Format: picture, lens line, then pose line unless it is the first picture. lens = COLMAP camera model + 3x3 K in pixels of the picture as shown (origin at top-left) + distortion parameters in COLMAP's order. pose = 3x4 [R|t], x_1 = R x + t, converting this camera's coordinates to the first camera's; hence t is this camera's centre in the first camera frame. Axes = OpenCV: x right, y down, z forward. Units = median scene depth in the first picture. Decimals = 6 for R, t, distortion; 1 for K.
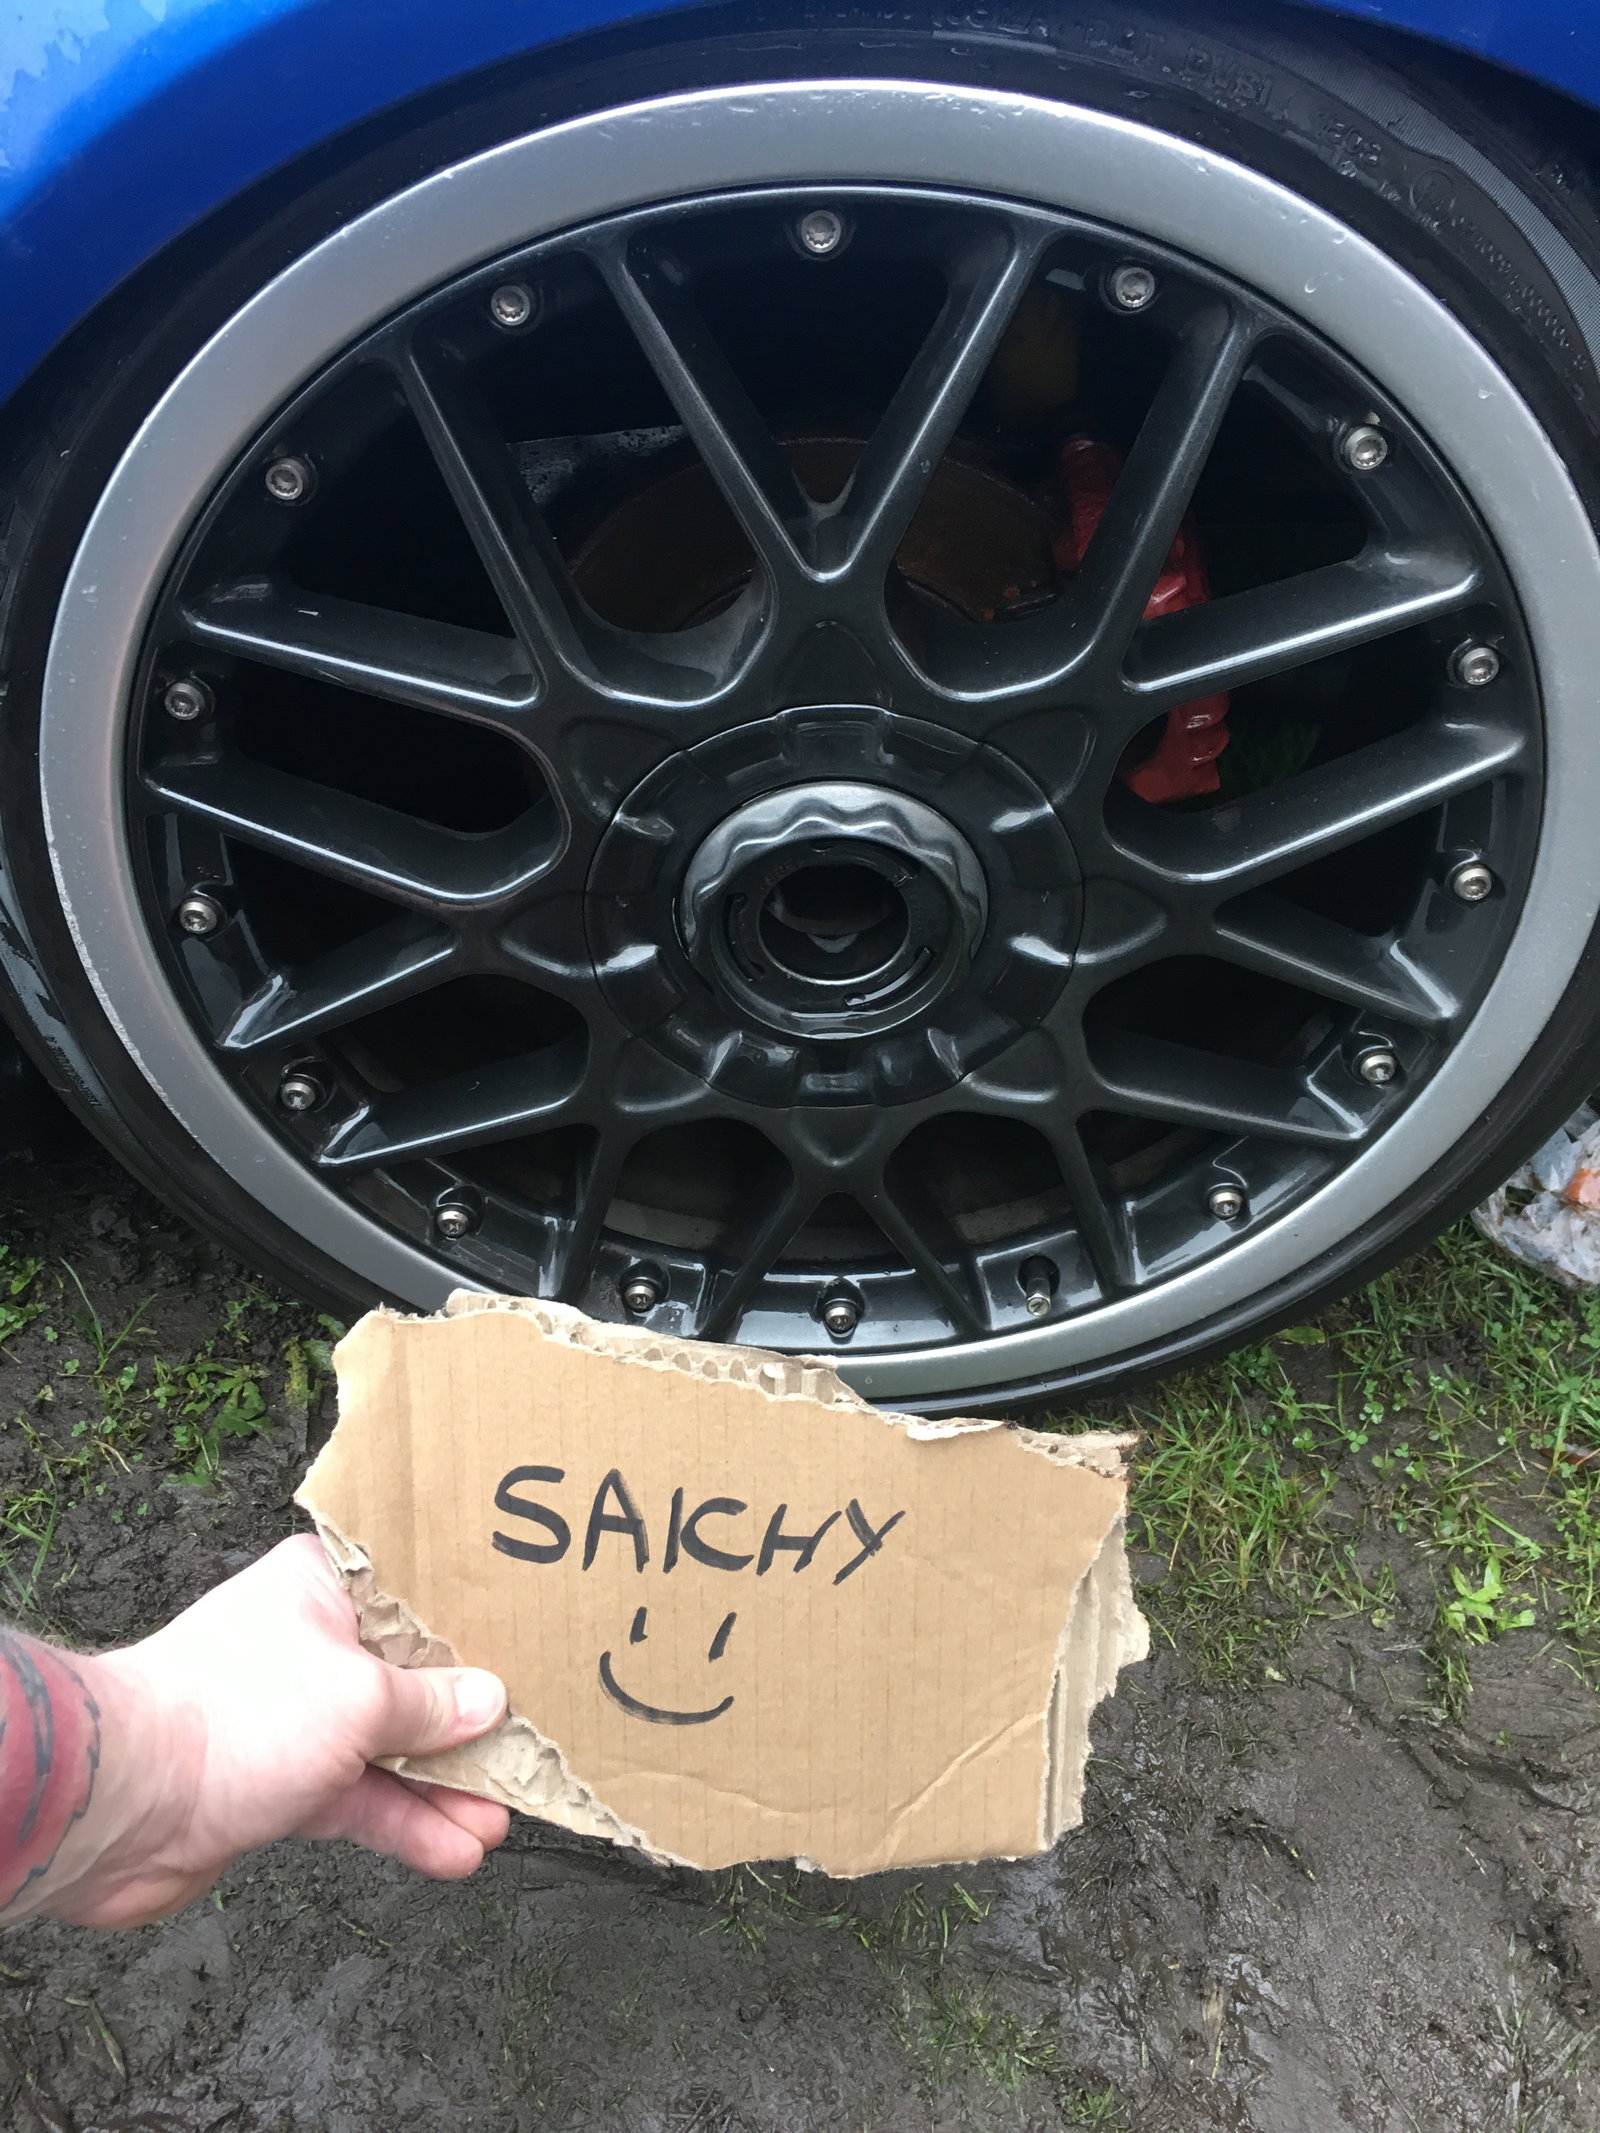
lens RADIAL K [[1758.7, 0, 755.8], [0, 1758.7, 1089.1], [0, 0, 1]] dist [0.137330, -0.171874]
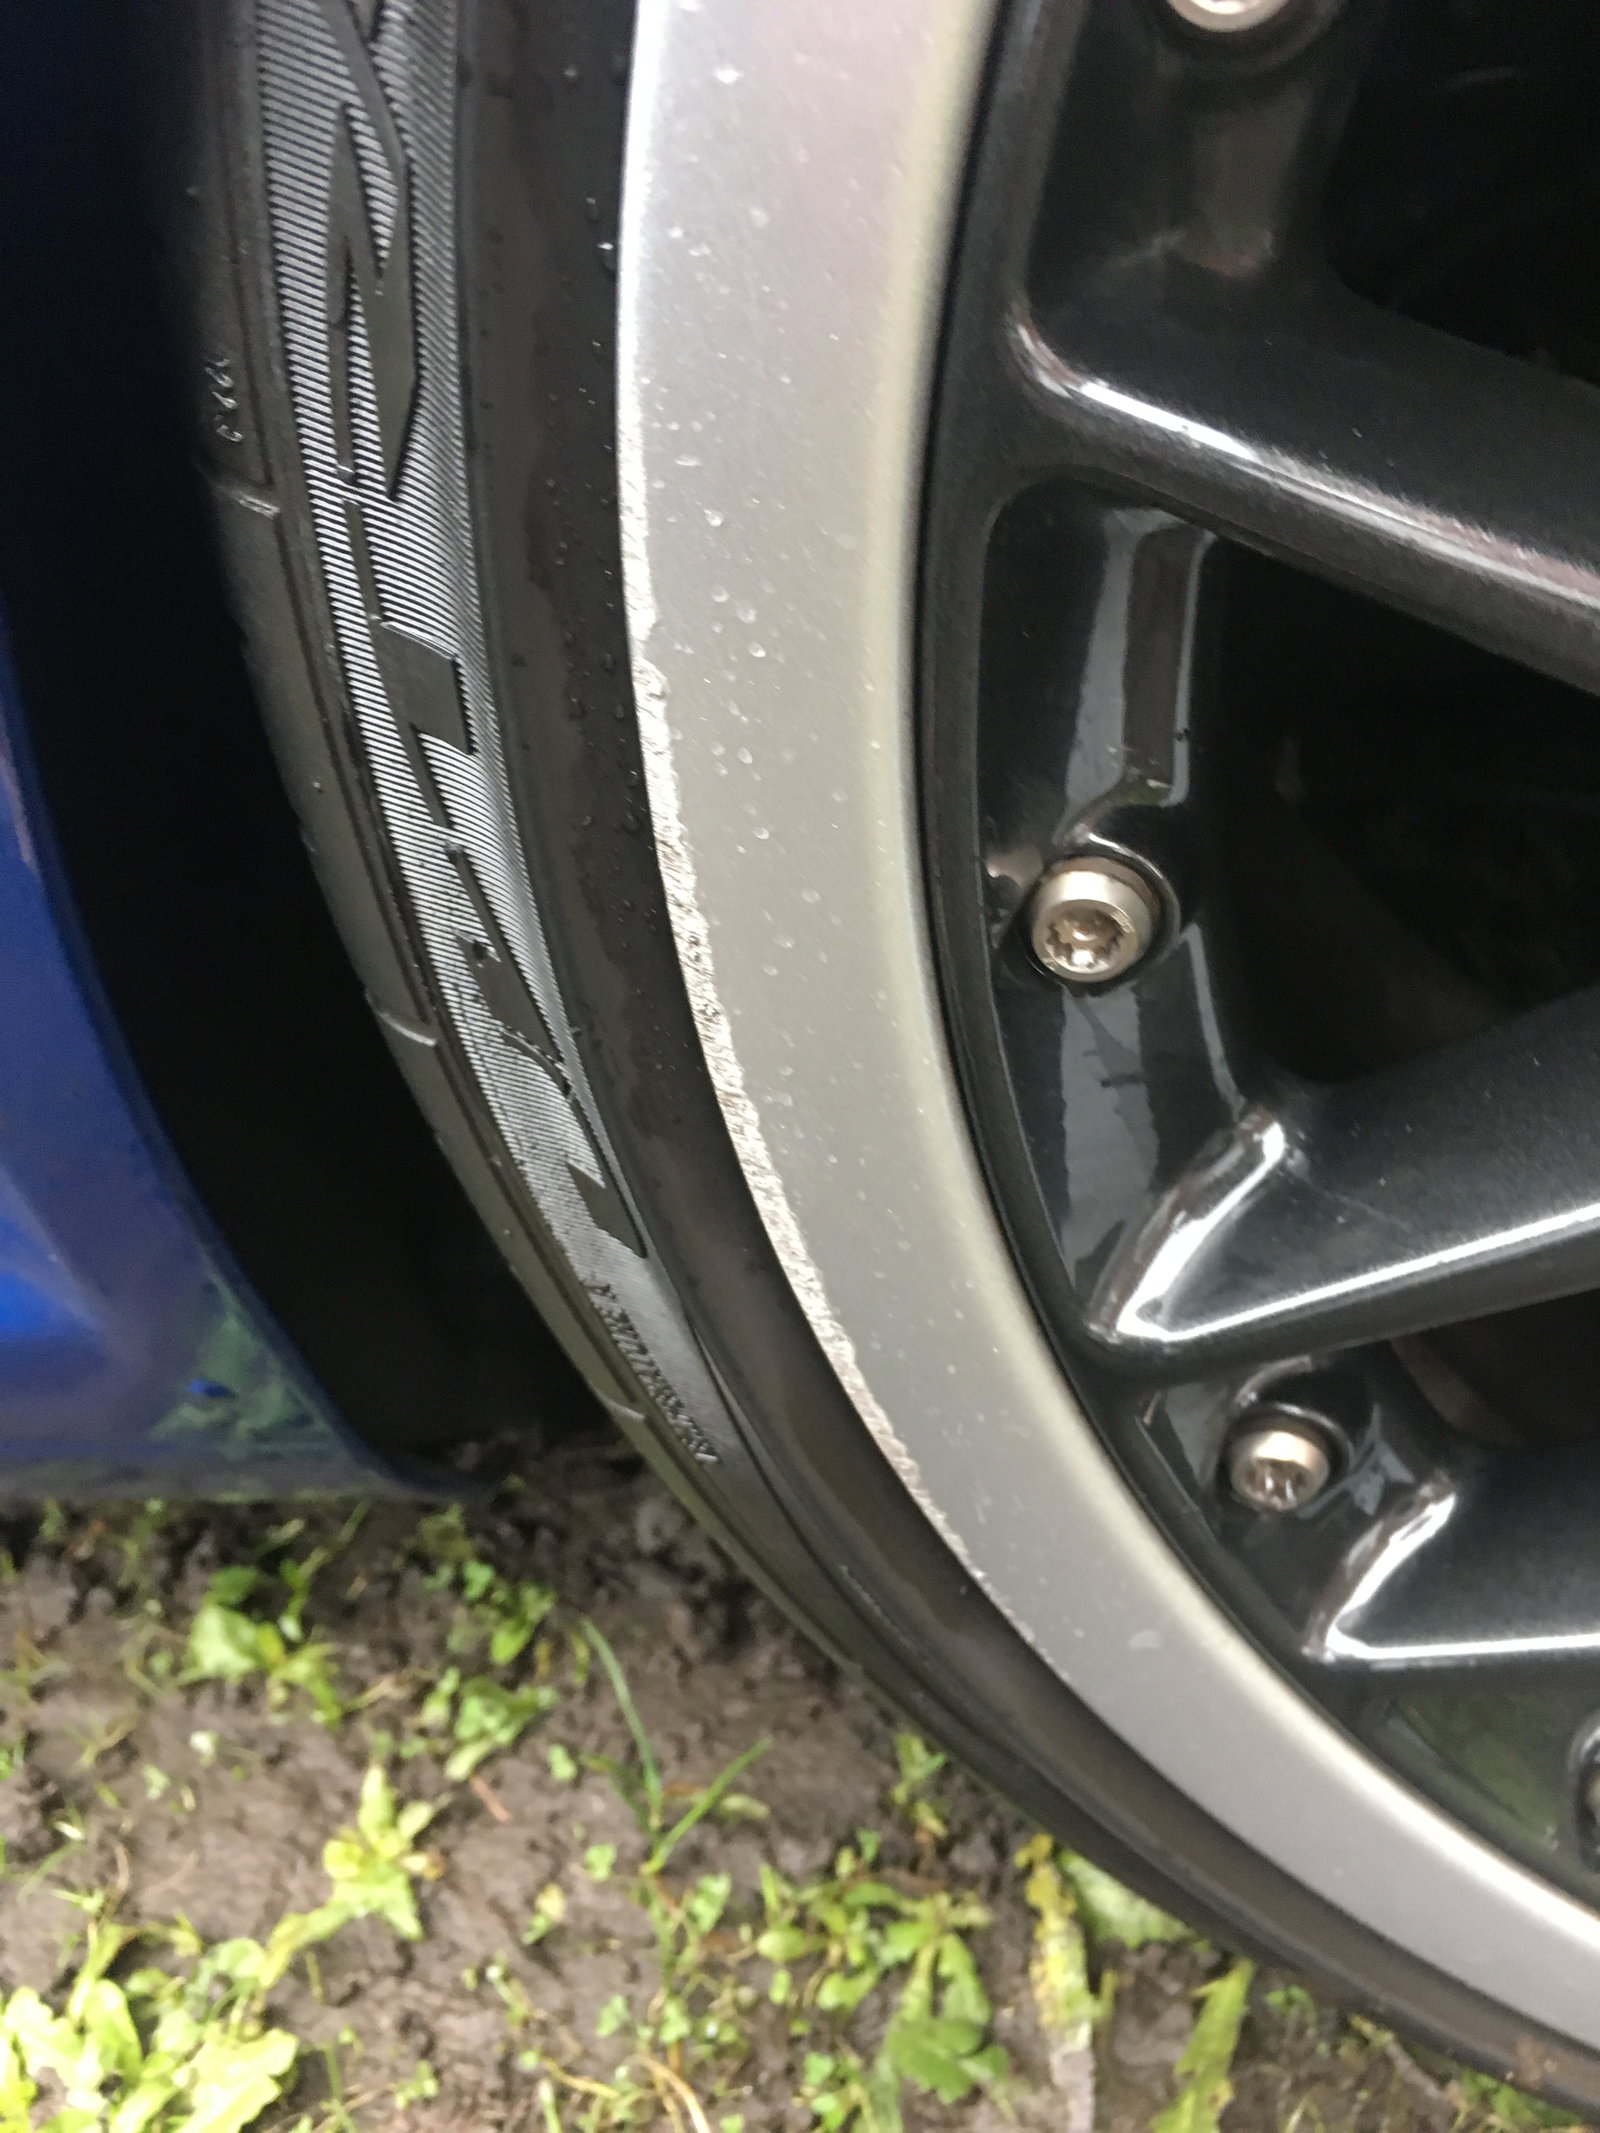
lens RADIAL K [[1758.7, 0, 755.8], [0, 1758.7, 1089.1], [0, 0, 1]] dist [0.137330, -0.171874]
pose [[0.965401, 0.021653, -0.259871, -0.244495], [-0.026797, 0.999508, -0.016270, -0.053452], [0.259391, 0.022671, 0.965506, 0.598050]]
